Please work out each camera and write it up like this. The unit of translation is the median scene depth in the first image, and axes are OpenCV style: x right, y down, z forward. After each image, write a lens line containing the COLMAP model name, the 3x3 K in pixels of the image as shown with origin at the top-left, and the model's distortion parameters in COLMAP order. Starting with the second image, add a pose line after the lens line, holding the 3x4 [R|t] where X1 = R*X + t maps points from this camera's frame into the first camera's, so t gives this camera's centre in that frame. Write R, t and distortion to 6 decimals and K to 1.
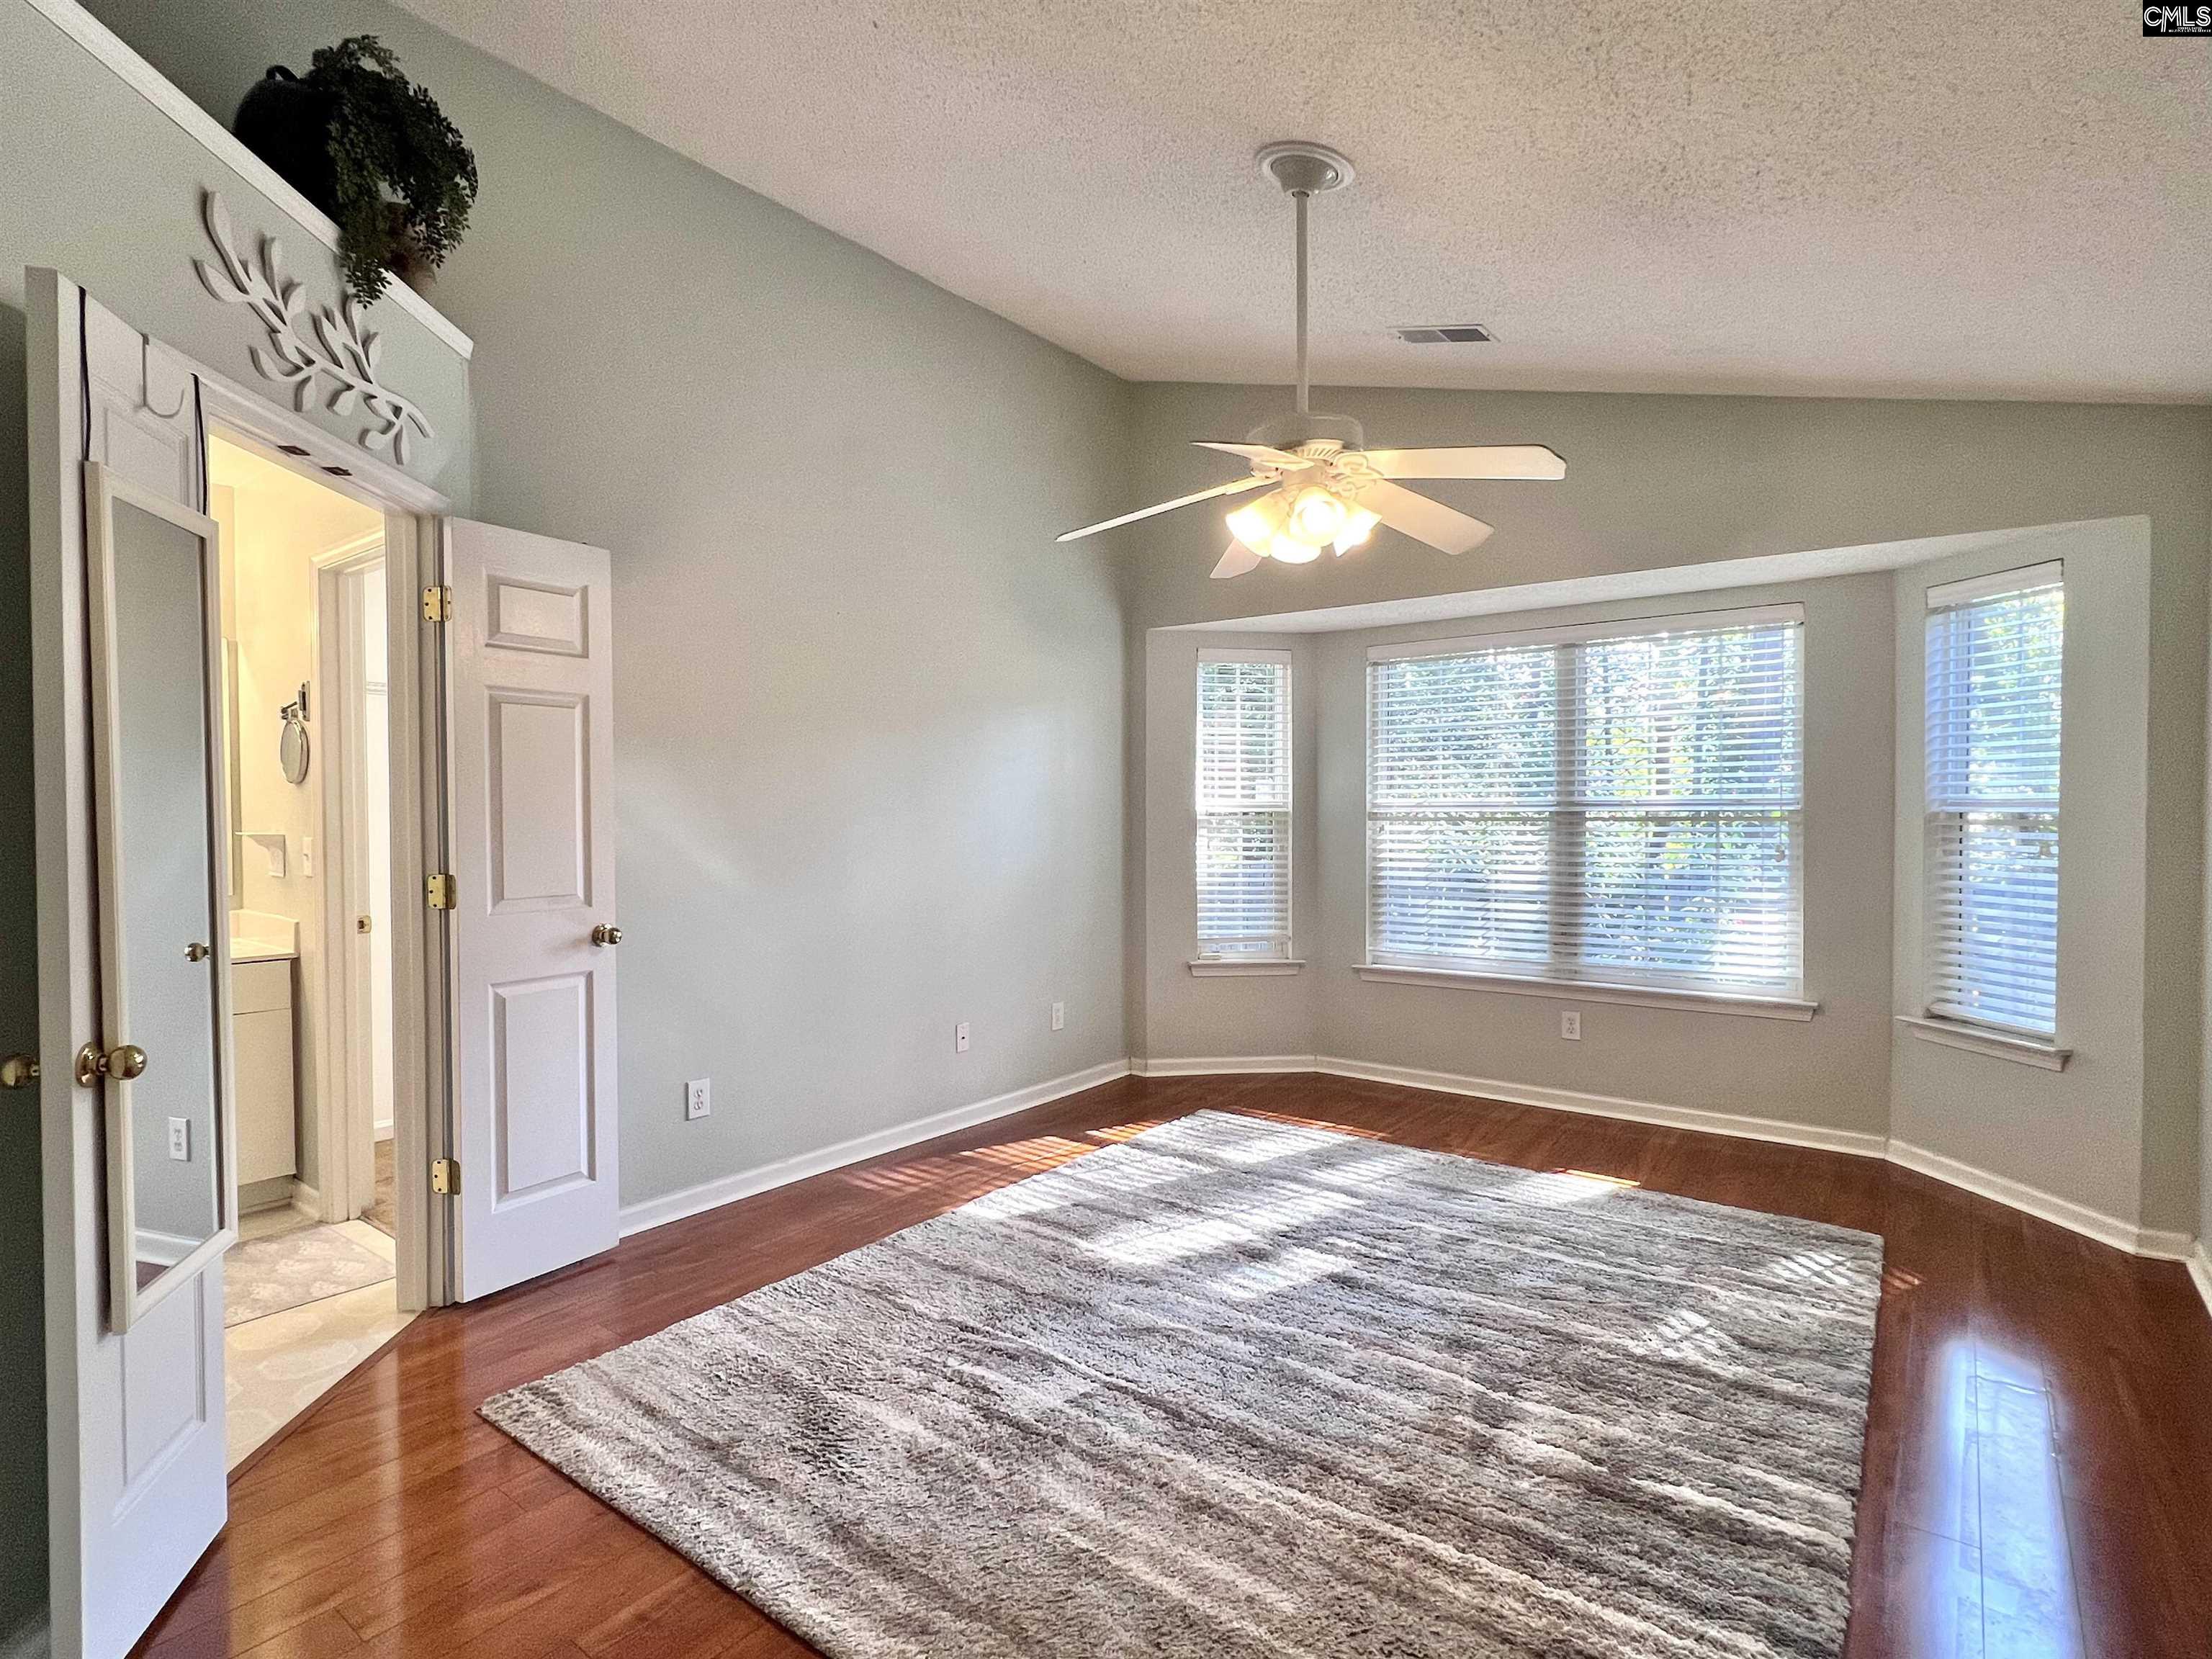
lens RADIAL K [[1116.5, 0, 1103.6], [0, 1116.5, 829.1], [0, 0, 1]] dist [-0.002379, 0.000513]
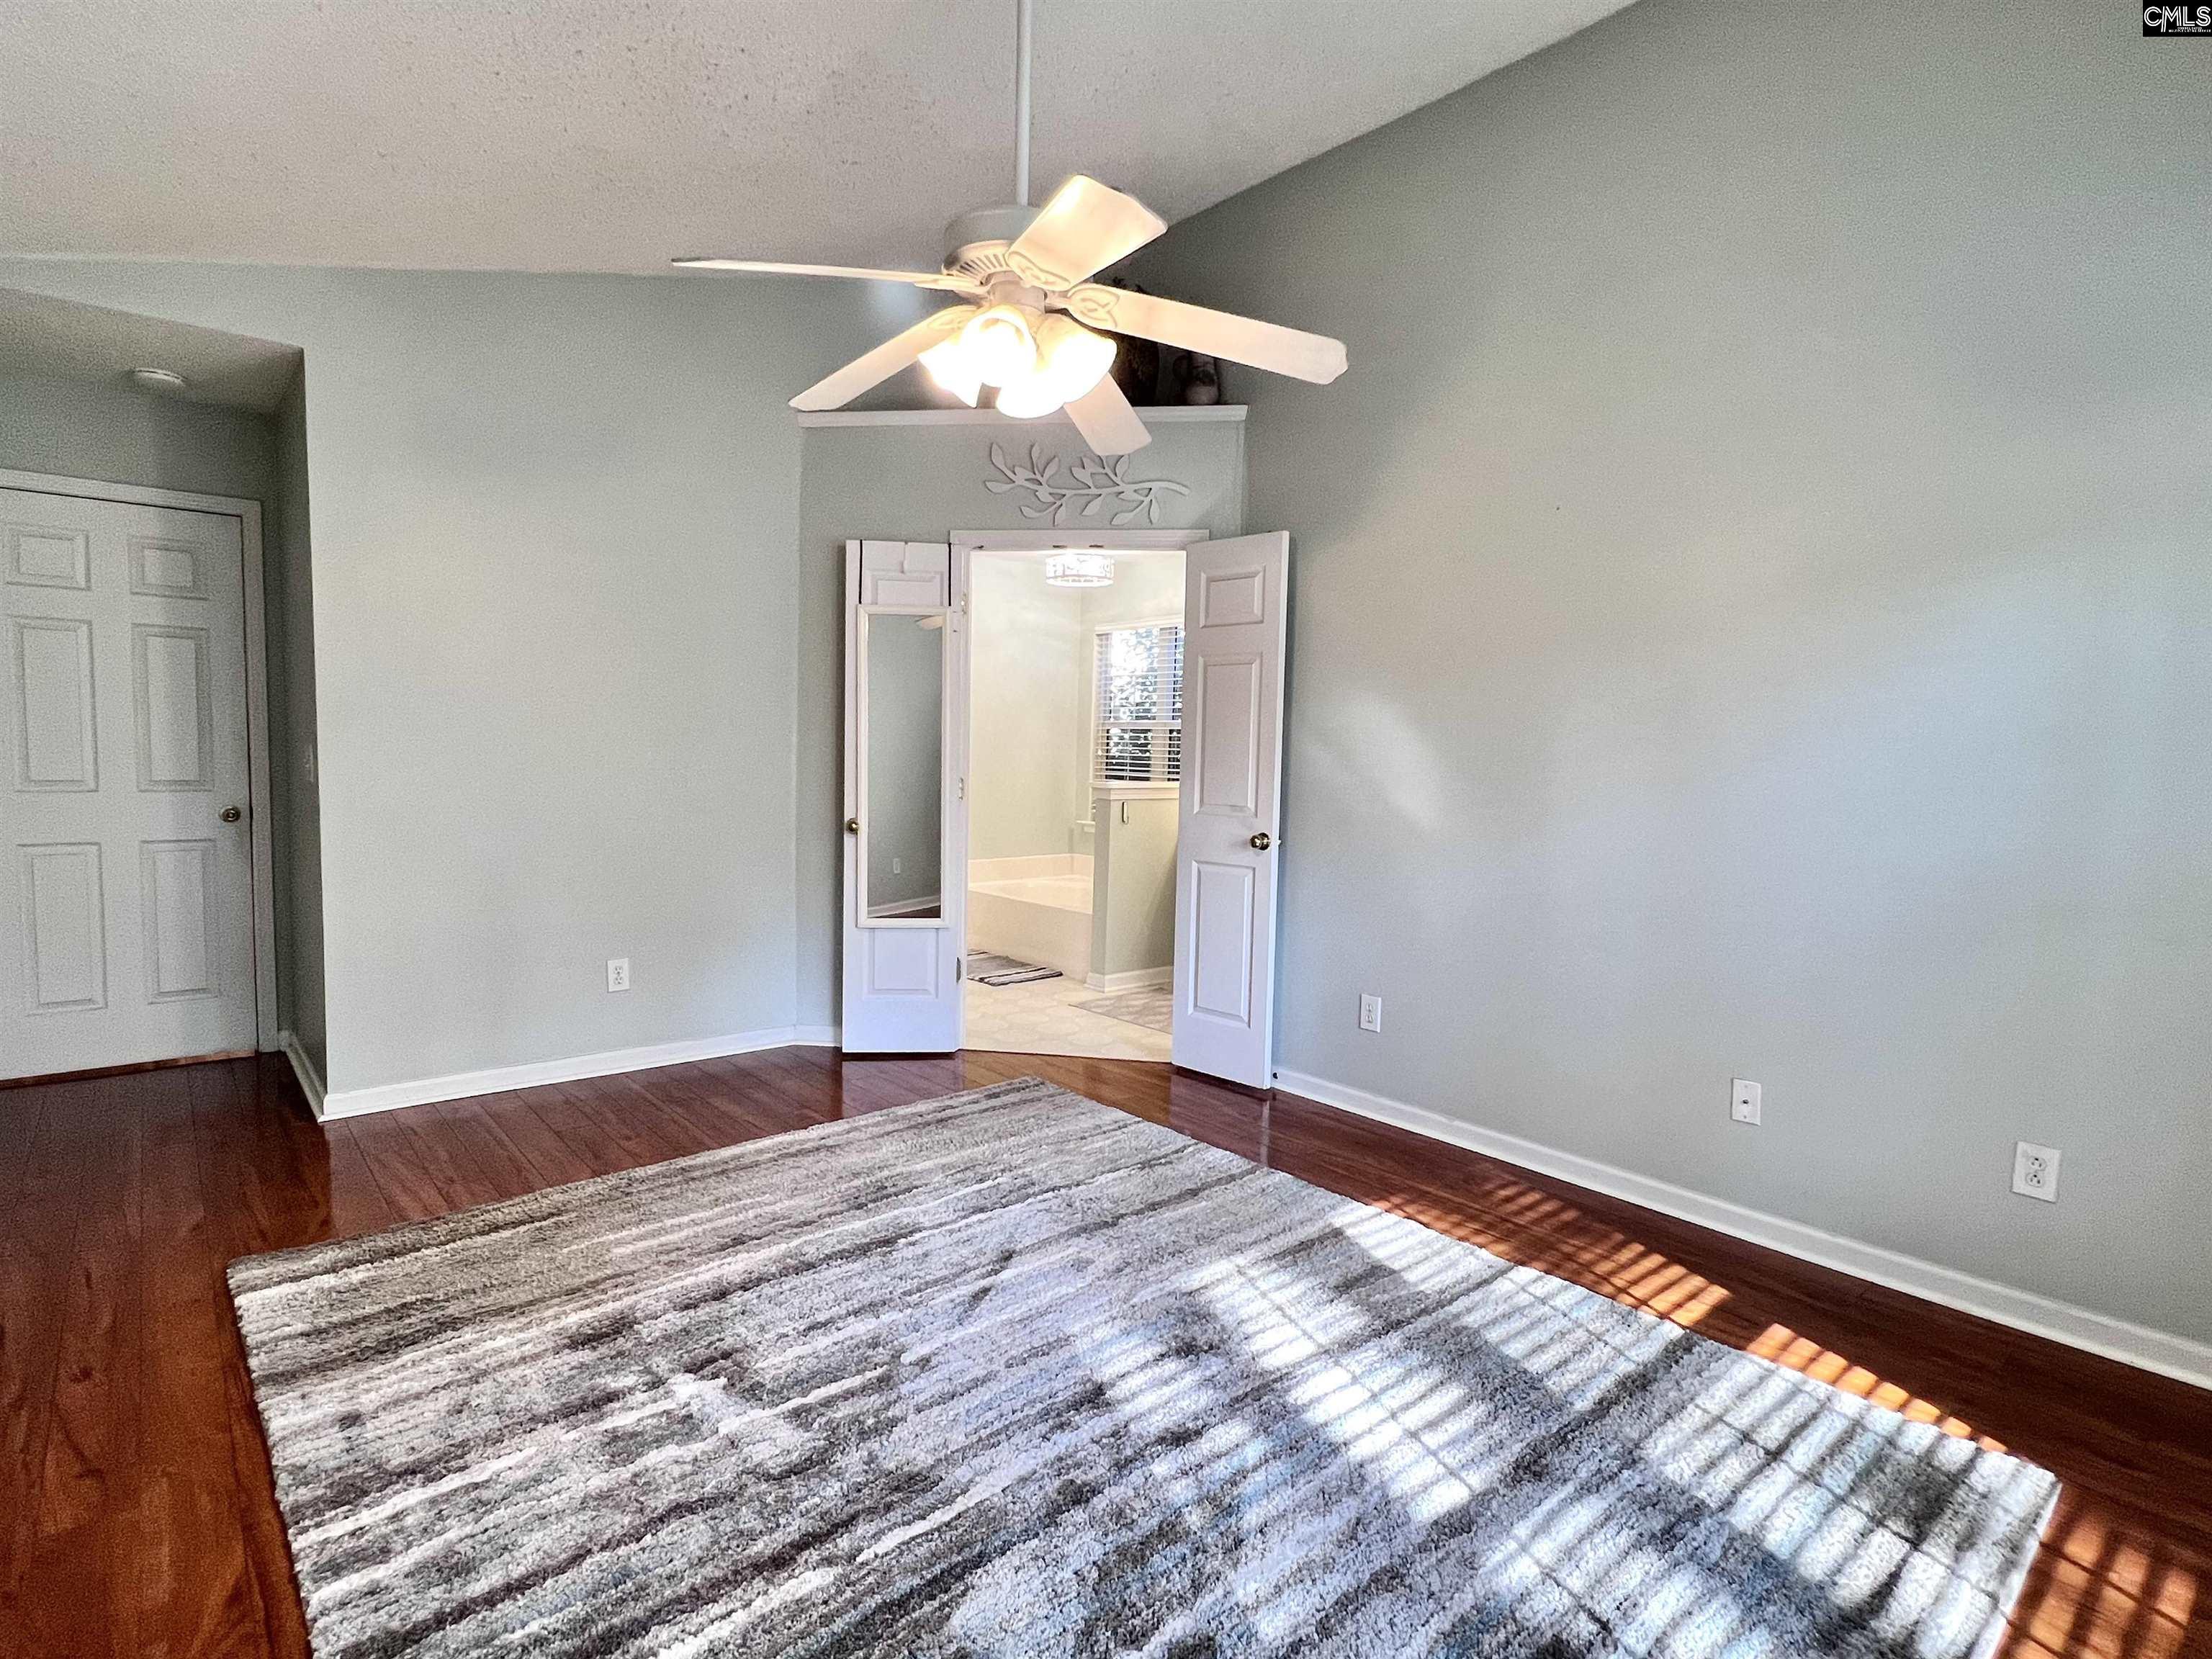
lens RADIAL K [[1122.5, 0, 1106.0], [0, 1122.5, 829.5], [0, 0, 1]] dist [0.001082, -0.000211]
pose [[-0.202092, 0.070924, -0.976795, 0.737938], [-0.040837, 0.995897, 0.080759, -0.013045], [0.978515, 0.056210, -0.198367, 0.953589]]
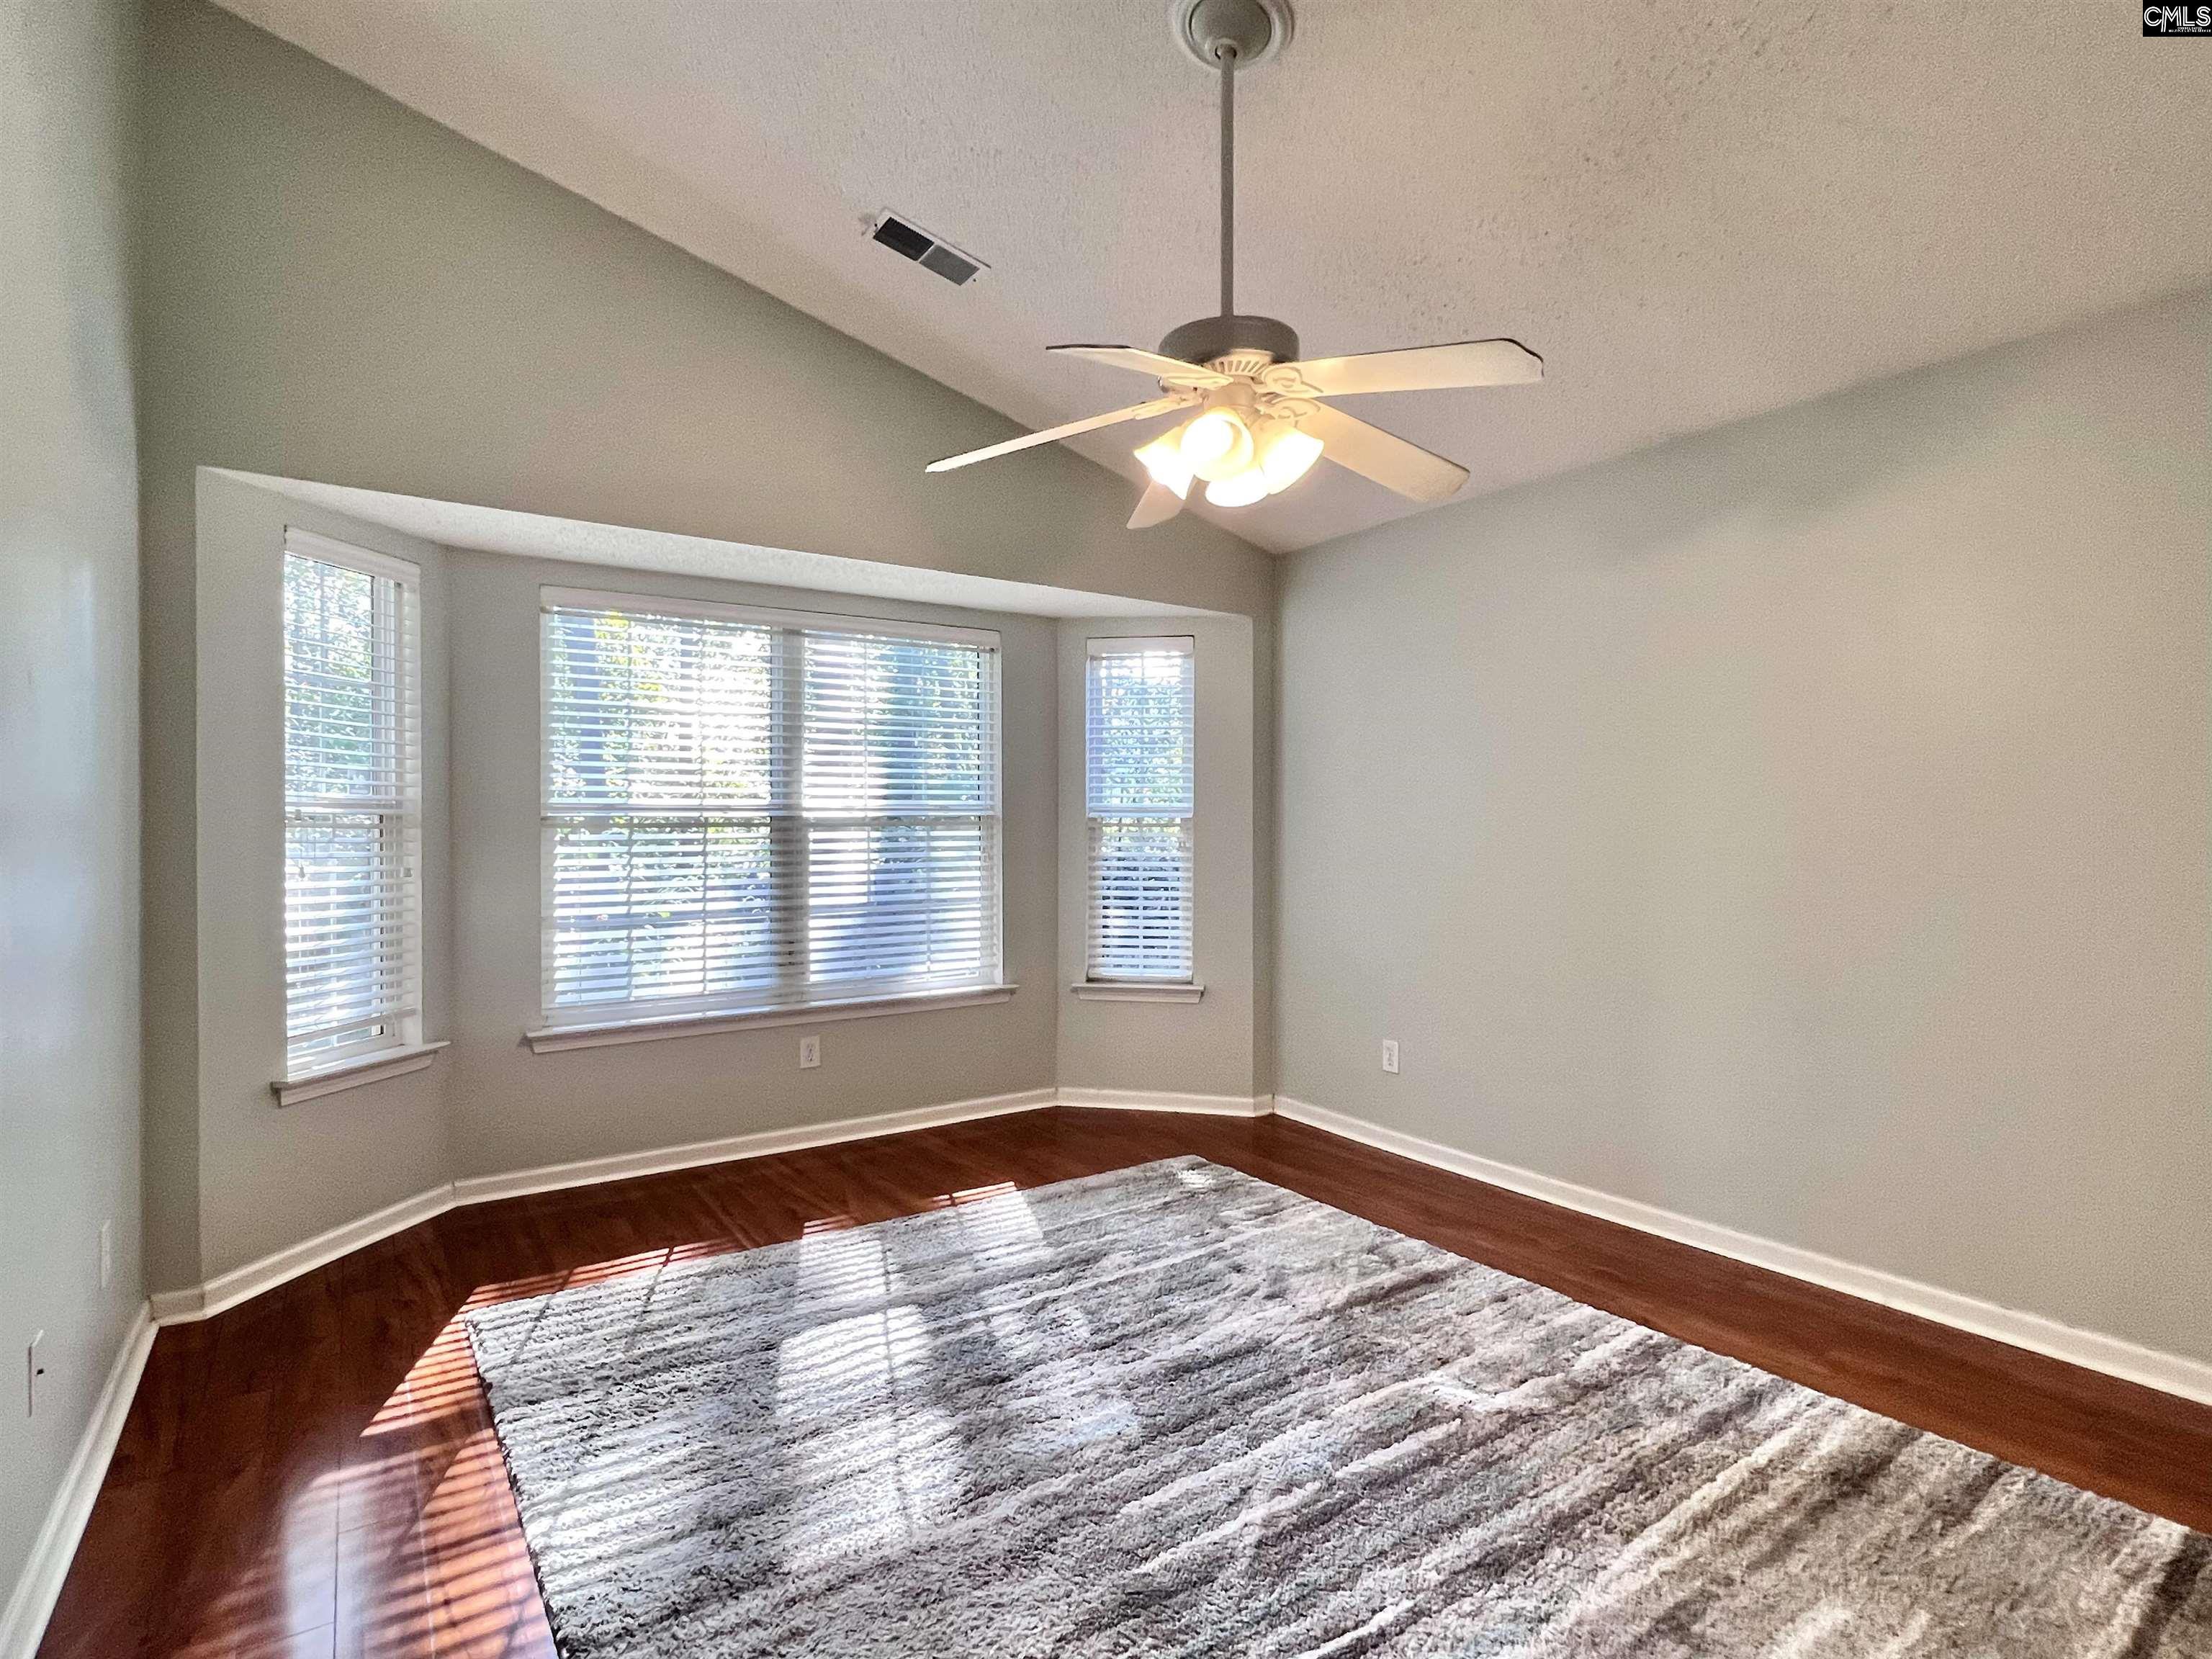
lens RADIAL K [[1116.9, 0, 1106.0], [0, 1116.9, 829.5], [0, 0, 1]] dist [0.000904, 0.001008]
pose [[0.322621, -0.005040, 0.946515, -0.482614], [0.015876, 0.999874, -0.000087, -0.001157], [-0.946395, 0.015054, 0.322660, 0.637219]]
